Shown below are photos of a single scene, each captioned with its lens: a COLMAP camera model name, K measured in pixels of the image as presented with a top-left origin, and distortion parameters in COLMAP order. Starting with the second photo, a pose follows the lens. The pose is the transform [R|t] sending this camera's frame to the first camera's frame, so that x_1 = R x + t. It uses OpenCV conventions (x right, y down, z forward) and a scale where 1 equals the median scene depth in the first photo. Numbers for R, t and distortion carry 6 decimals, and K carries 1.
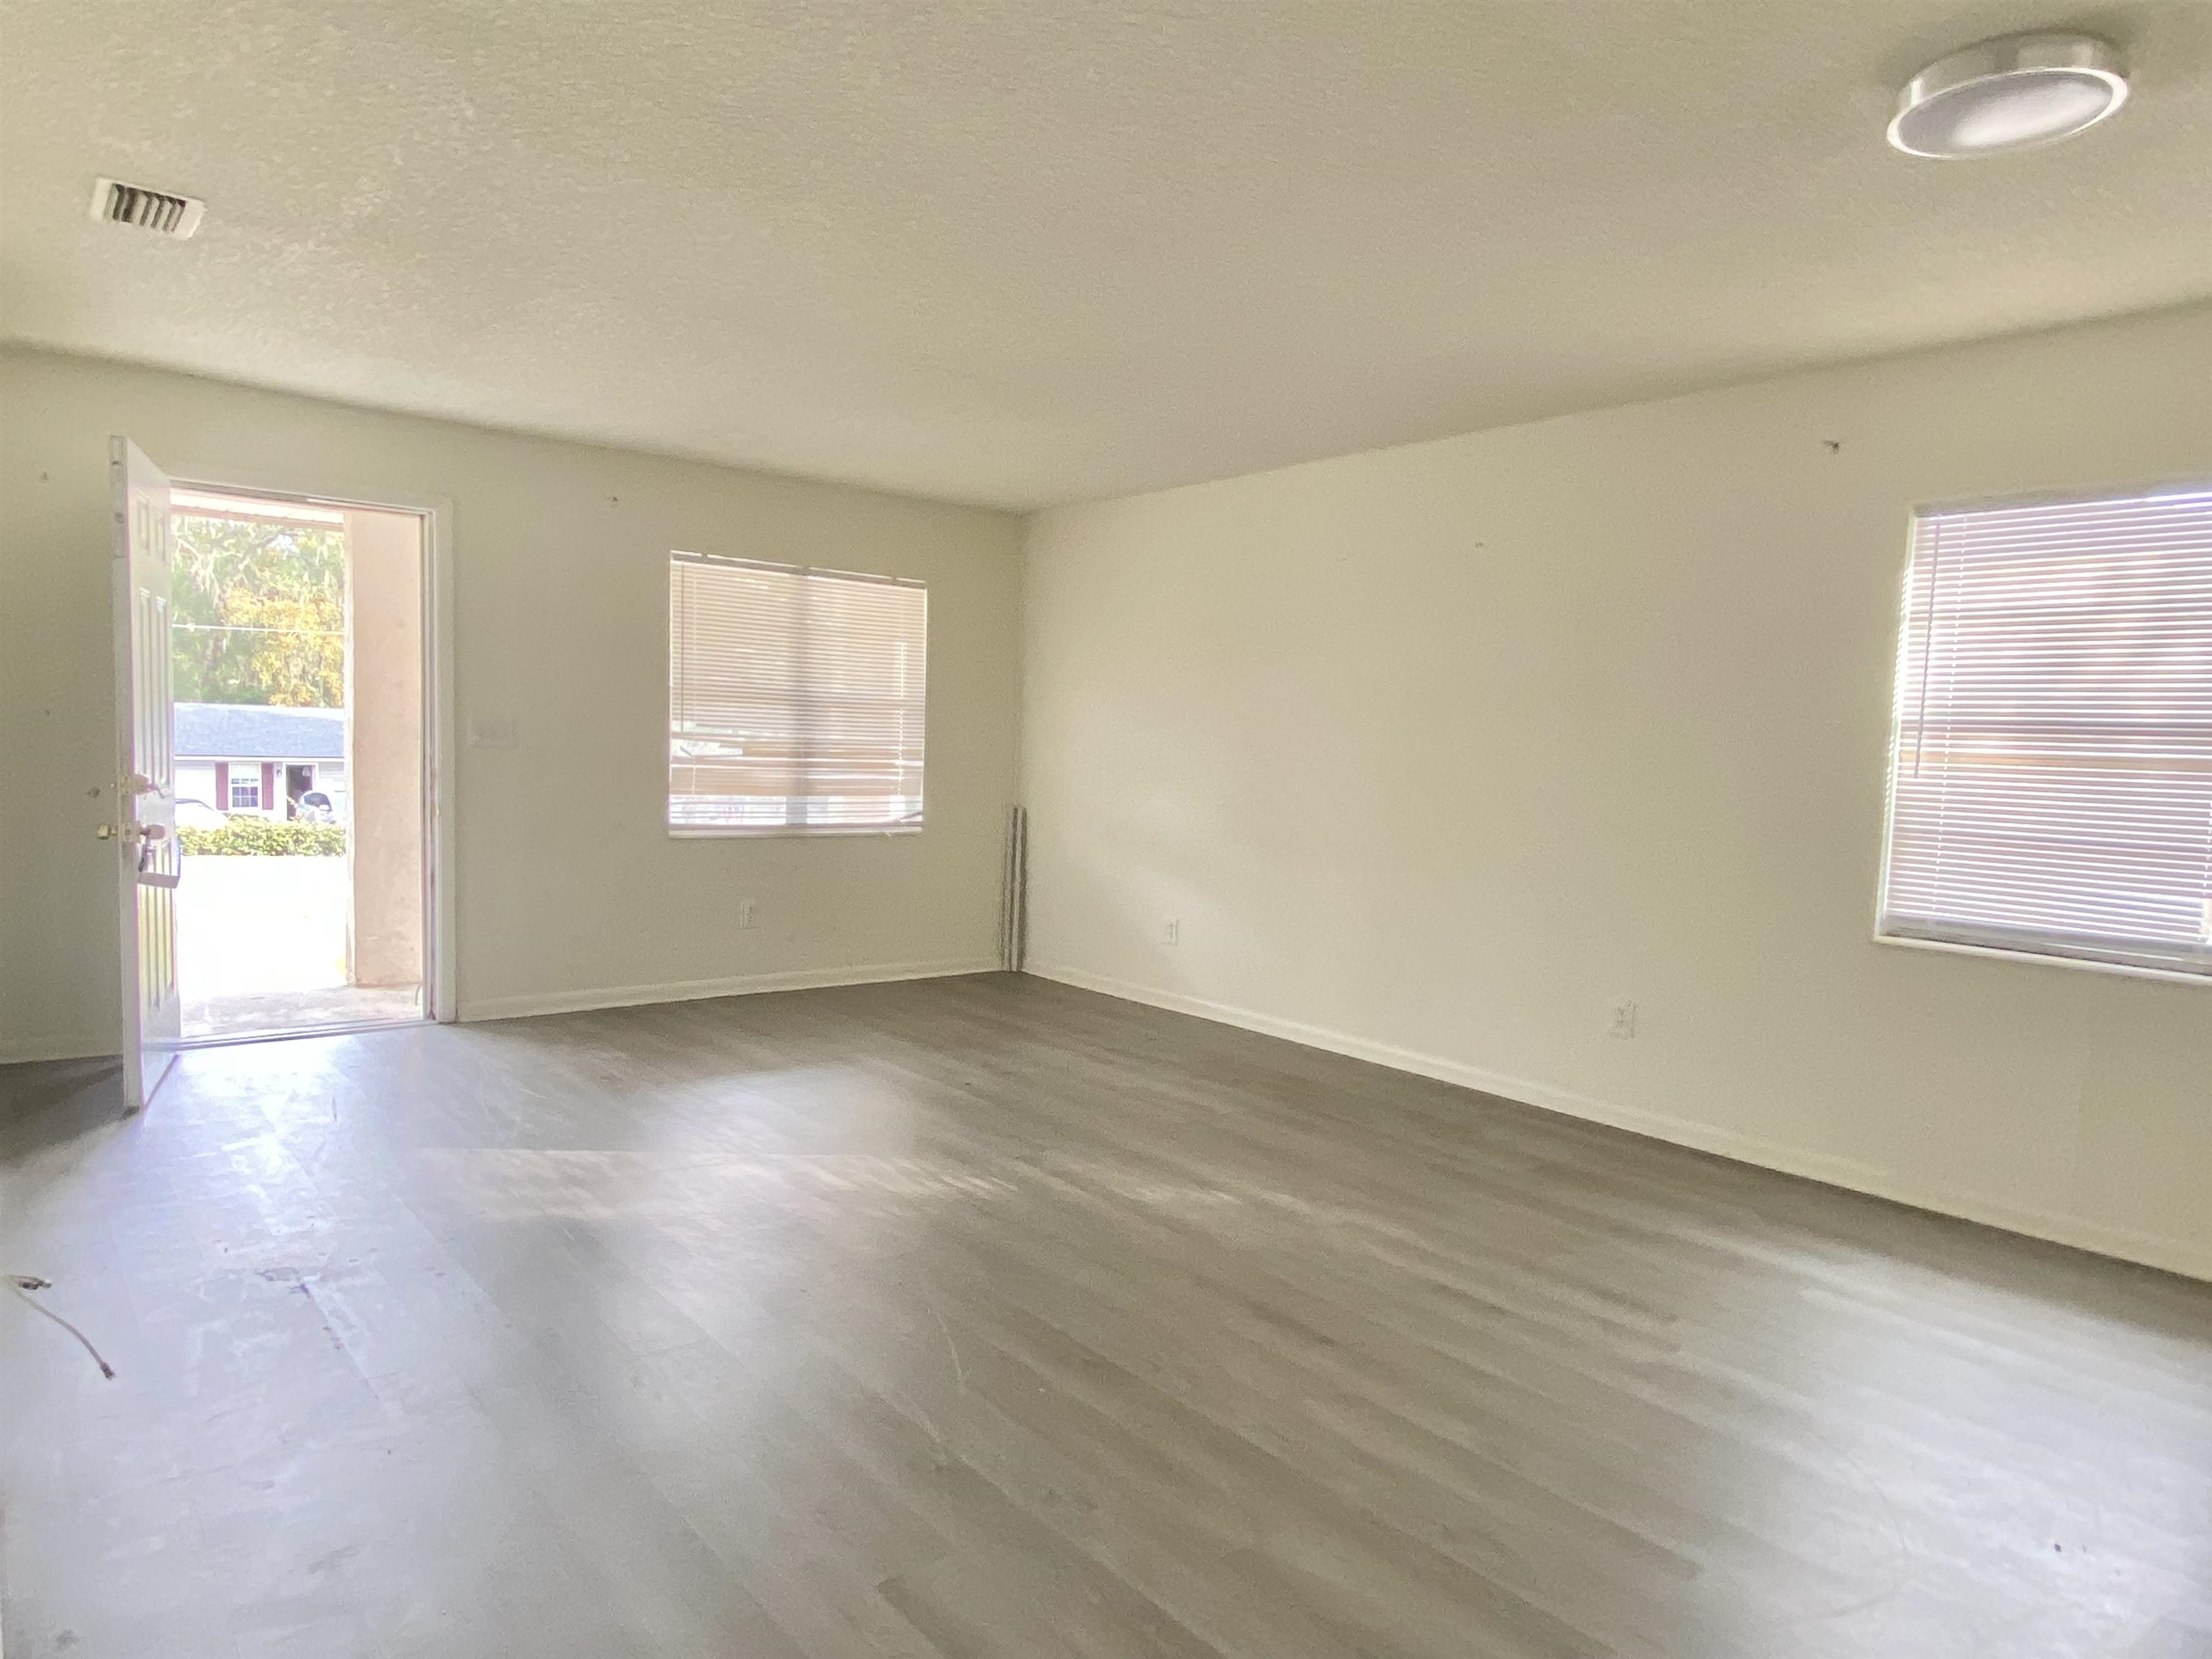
lens RADIAL K [[1388.5, 0, 1110.6], [0, 1388.5, 859.6], [0, 0, 1]] dist [0.126536, -0.166885]
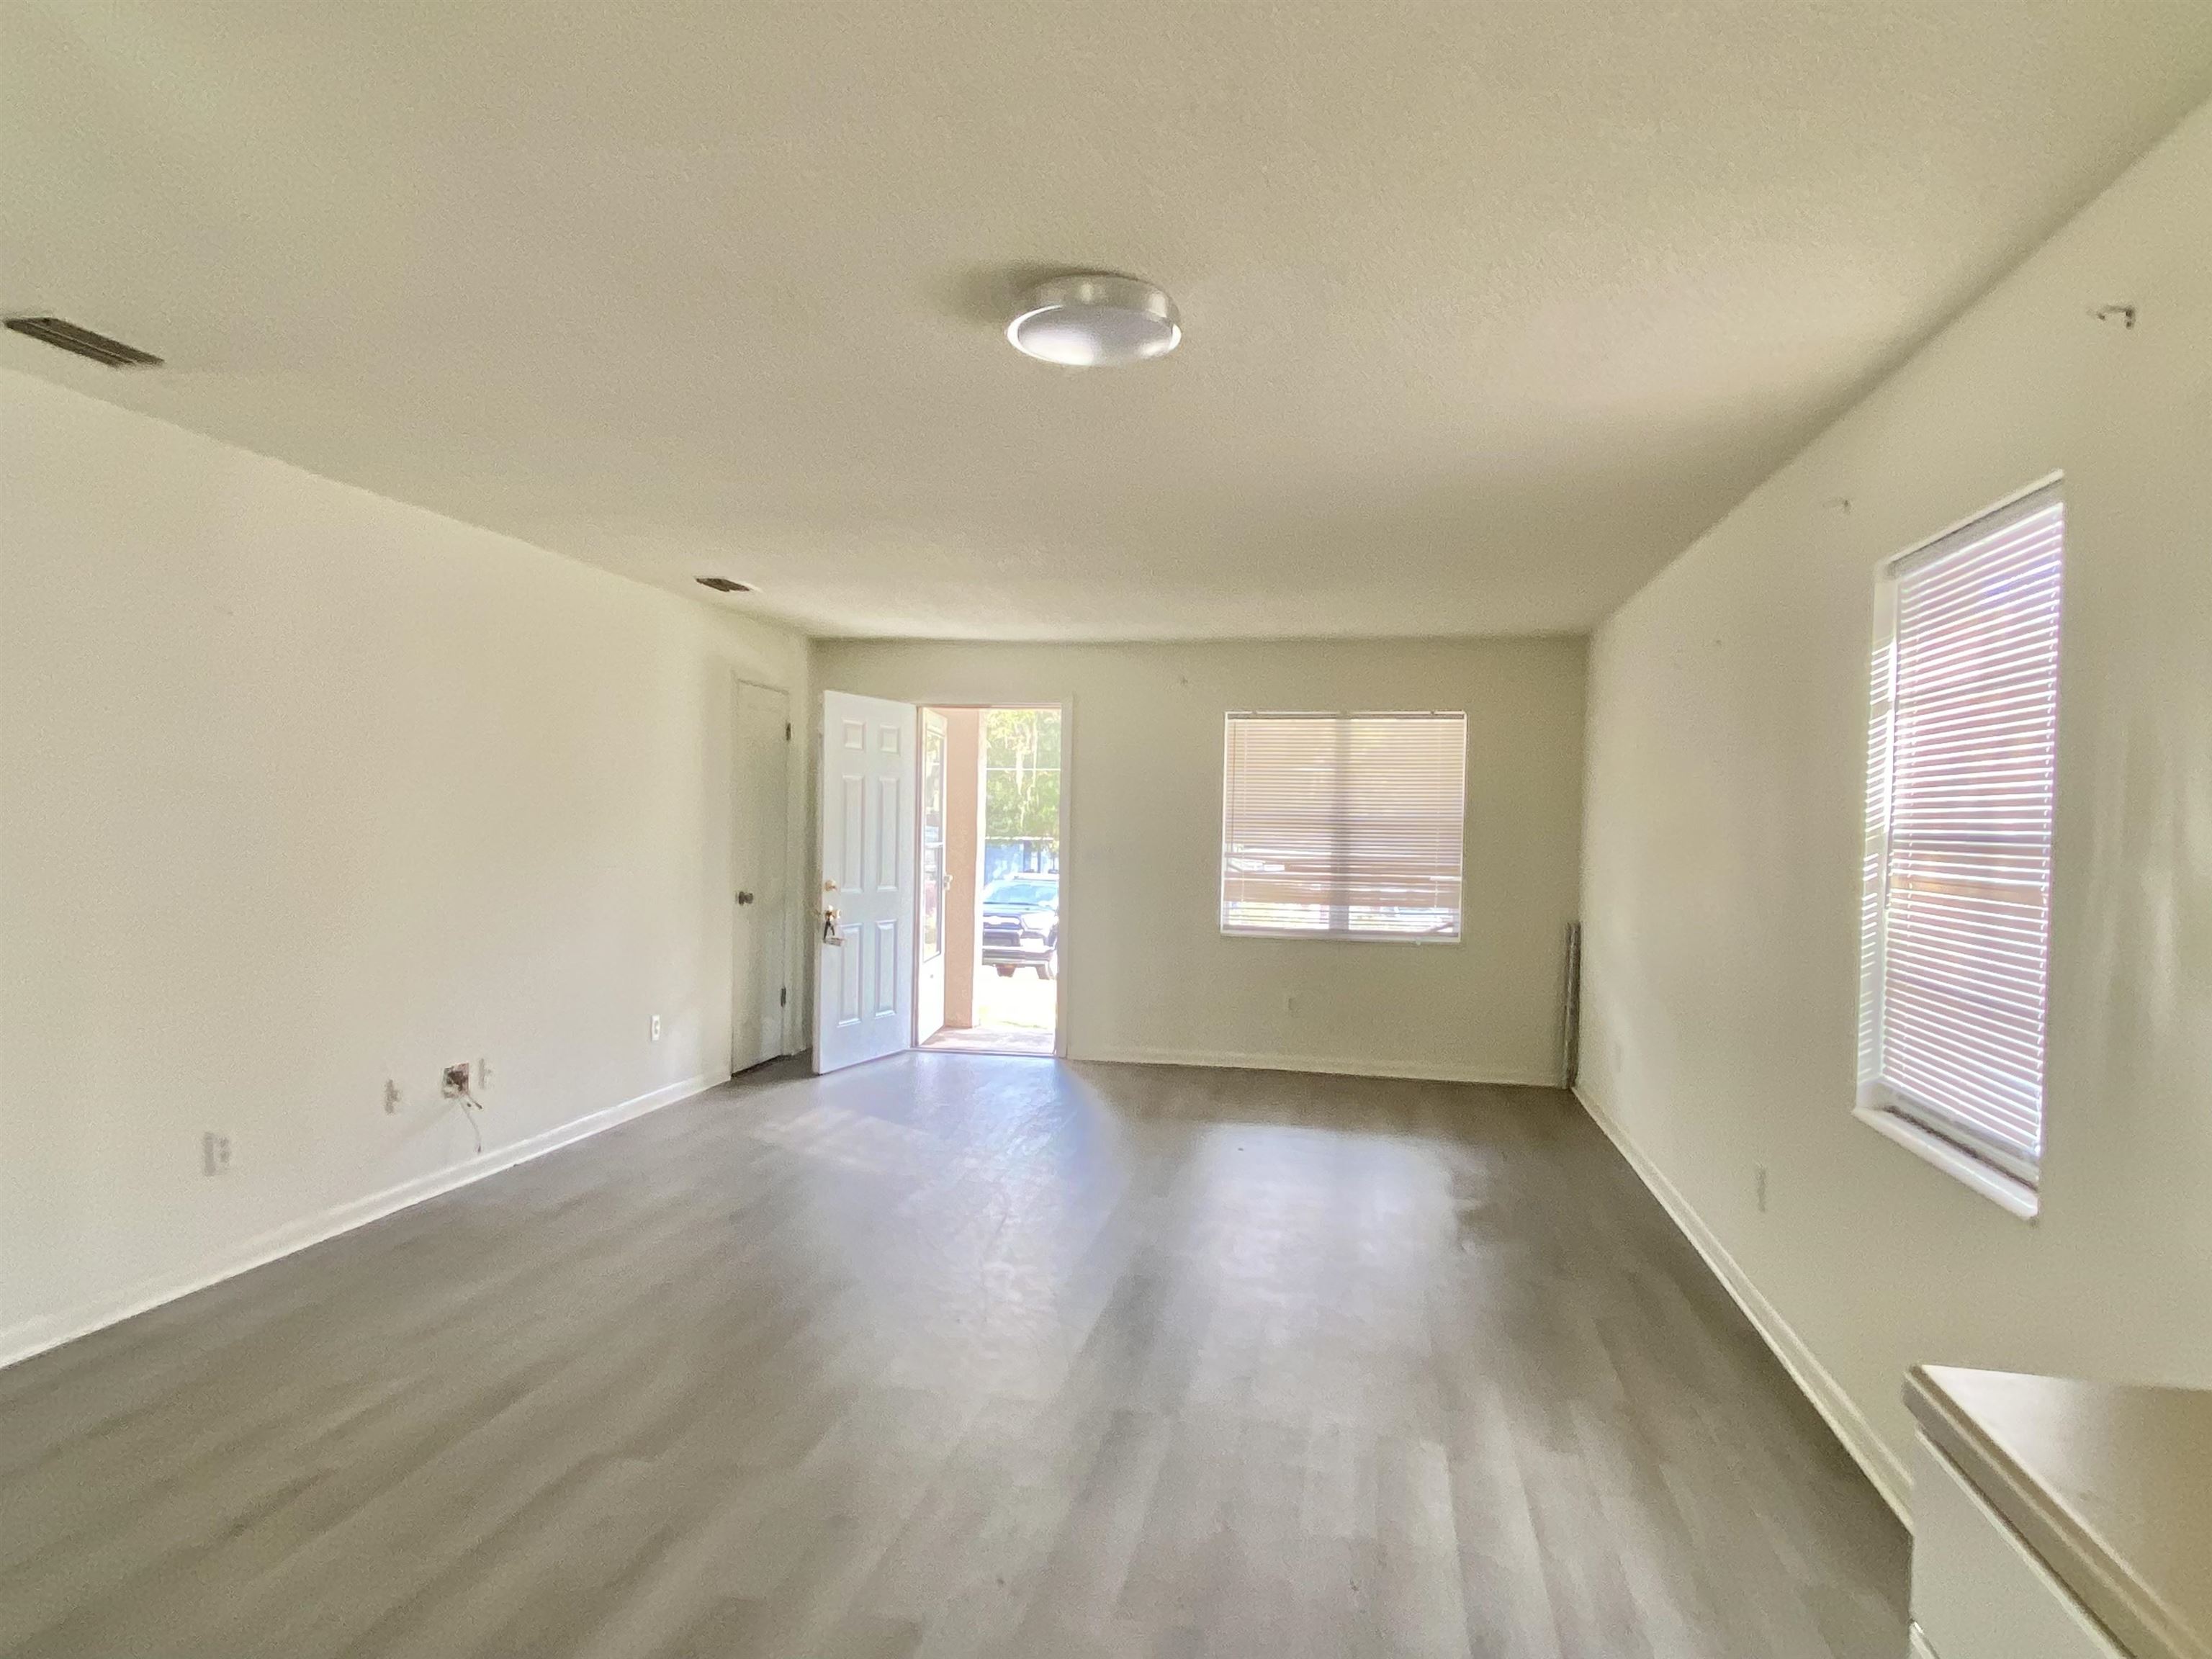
lens RADIAL K [[1388.5, 0, 1110.6], [0, 1388.5, 859.6], [0, 0, 1]] dist [0.126536, -0.166885]
pose [[0.648618, -0.001379, -0.761113, 0.540696], [-0.060983, 0.996689, -0.053775, -0.009785], [0.758667, 0.081294, 0.646386, 0.102427]]
